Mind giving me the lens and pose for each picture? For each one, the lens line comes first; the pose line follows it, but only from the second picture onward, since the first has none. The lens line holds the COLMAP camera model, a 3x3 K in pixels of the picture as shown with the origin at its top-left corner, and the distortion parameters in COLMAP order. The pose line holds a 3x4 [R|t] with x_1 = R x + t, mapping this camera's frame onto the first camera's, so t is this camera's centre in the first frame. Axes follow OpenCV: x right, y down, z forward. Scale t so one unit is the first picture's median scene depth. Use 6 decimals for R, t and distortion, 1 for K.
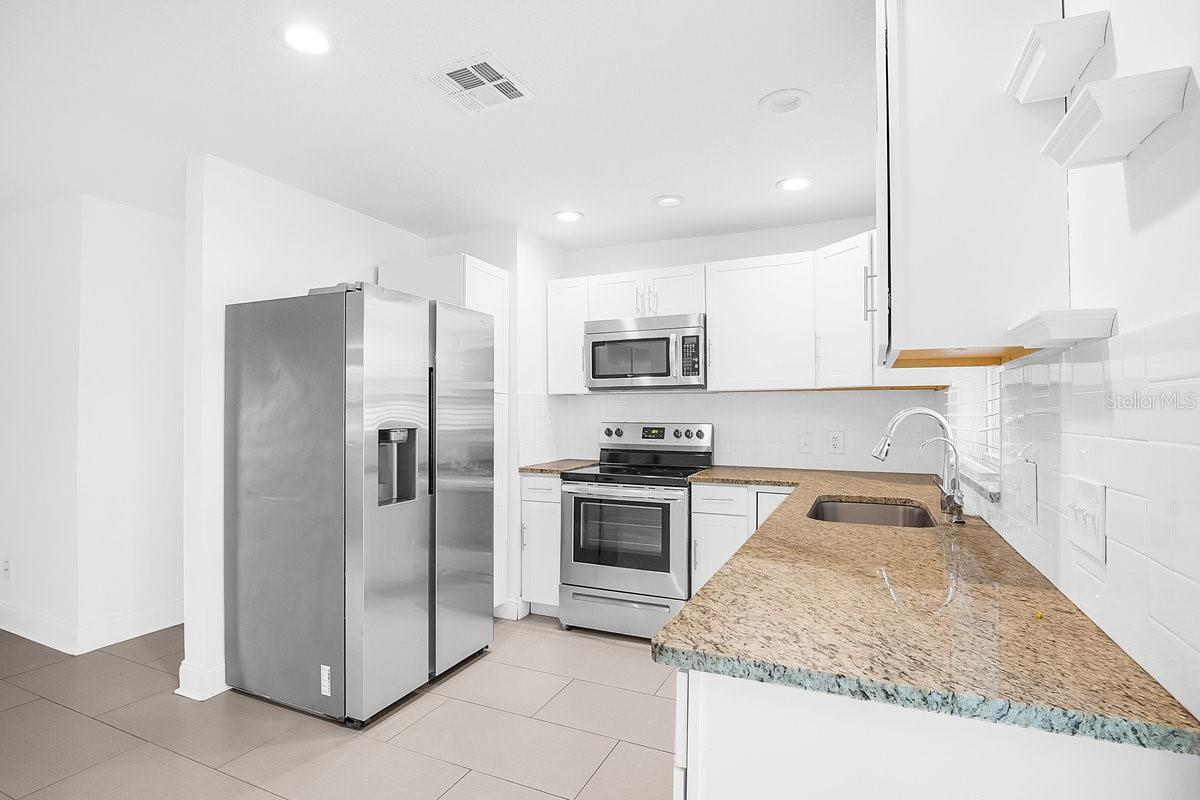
lens RADIAL K [[602.3, 0, 593.1], [0, 602.3, 406.9], [0, 0, 1]] dist [-0.019610, -0.000625]
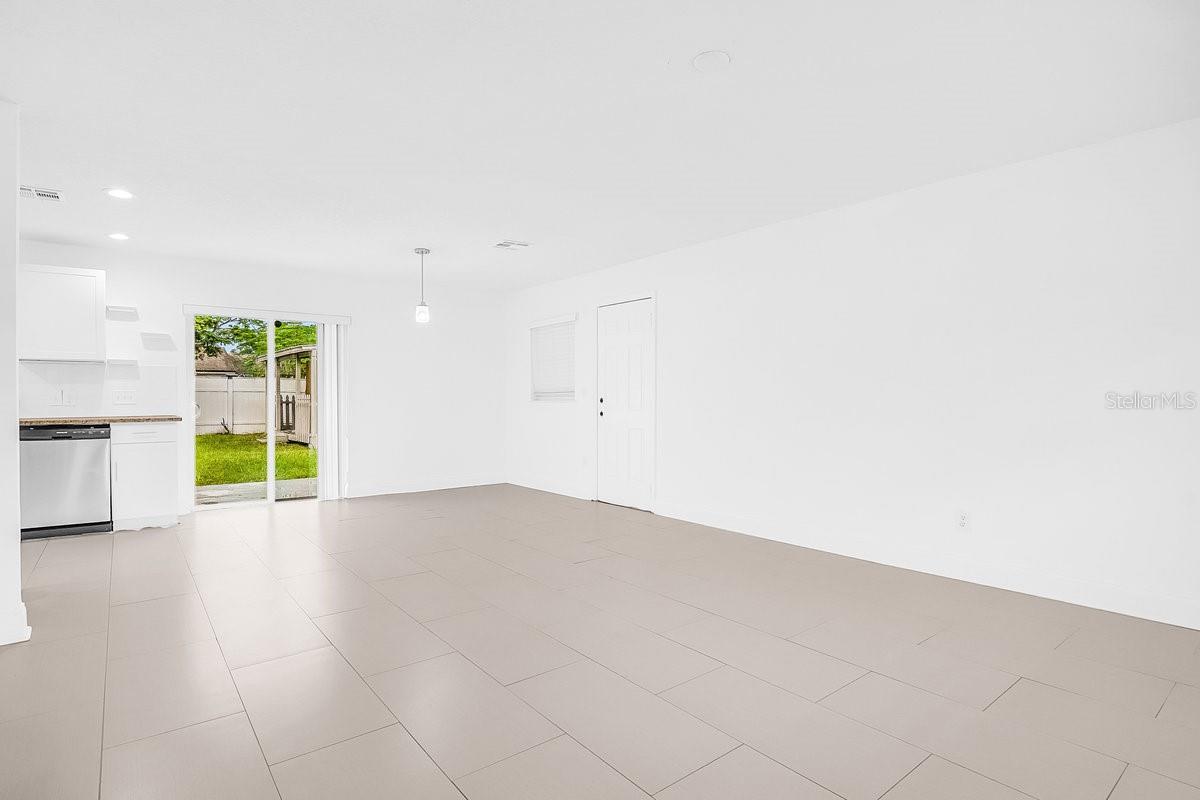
lens RADIAL K [[602.3, 0, 602.7], [0, 602.3, 403.1], [0, 0, 1]] dist [-0.019610, -0.000625]
pose [[-0.889467, -0.010203, 0.456885, -1.740026], [-0.005204, 0.999912, 0.012199, 0.047035], [-0.456969, 0.008473, -0.889442, 1.210429]]
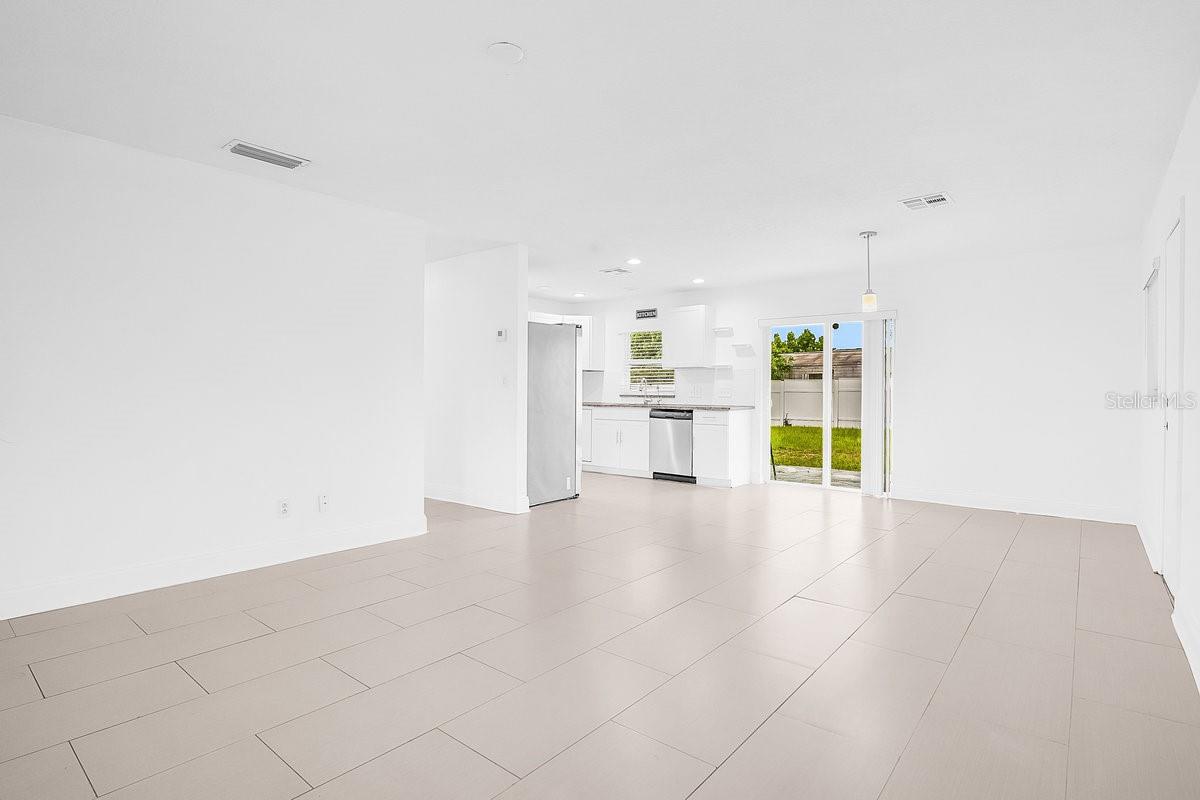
lens RADIAL K [[602.3, 0, 588.9], [0, 602.3, 393.5], [0, 0, 1]] dist [-0.019610, -0.000625]
pose [[0.270969, -0.009619, 0.962540, -2.211629], [-0.009524, 0.999874, 0.012673, 0.039041], [-0.962541, -0.012601, 0.270843, 0.189982]]
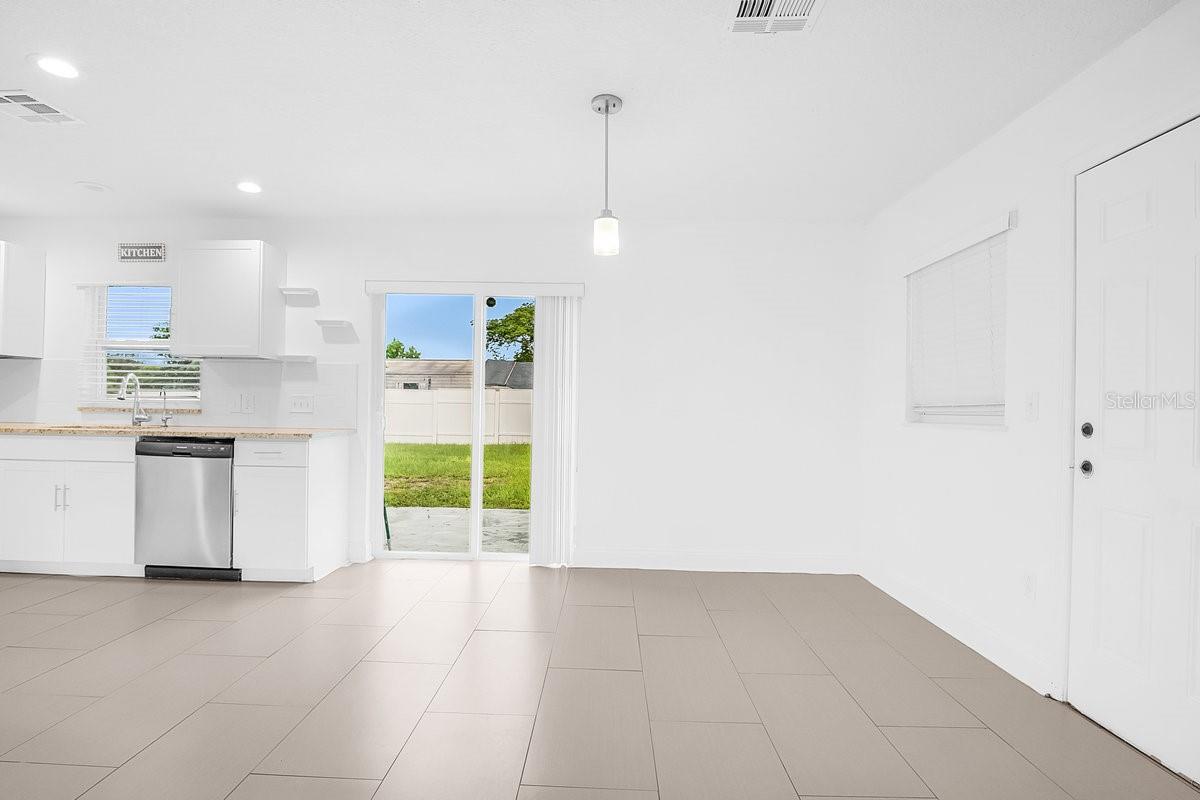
lens RADIAL K [[602.3, 0, 595.6], [0, 602.3, 404.8], [0, 0, 1]] dist [-0.019610, -0.000625]
pose [[-0.392265, -0.009775, 0.919800, -1.237738], [-0.021229, 0.999773, 0.001571, 0.044319], [-0.919607, -0.018910, -0.392383, 0.239300]]
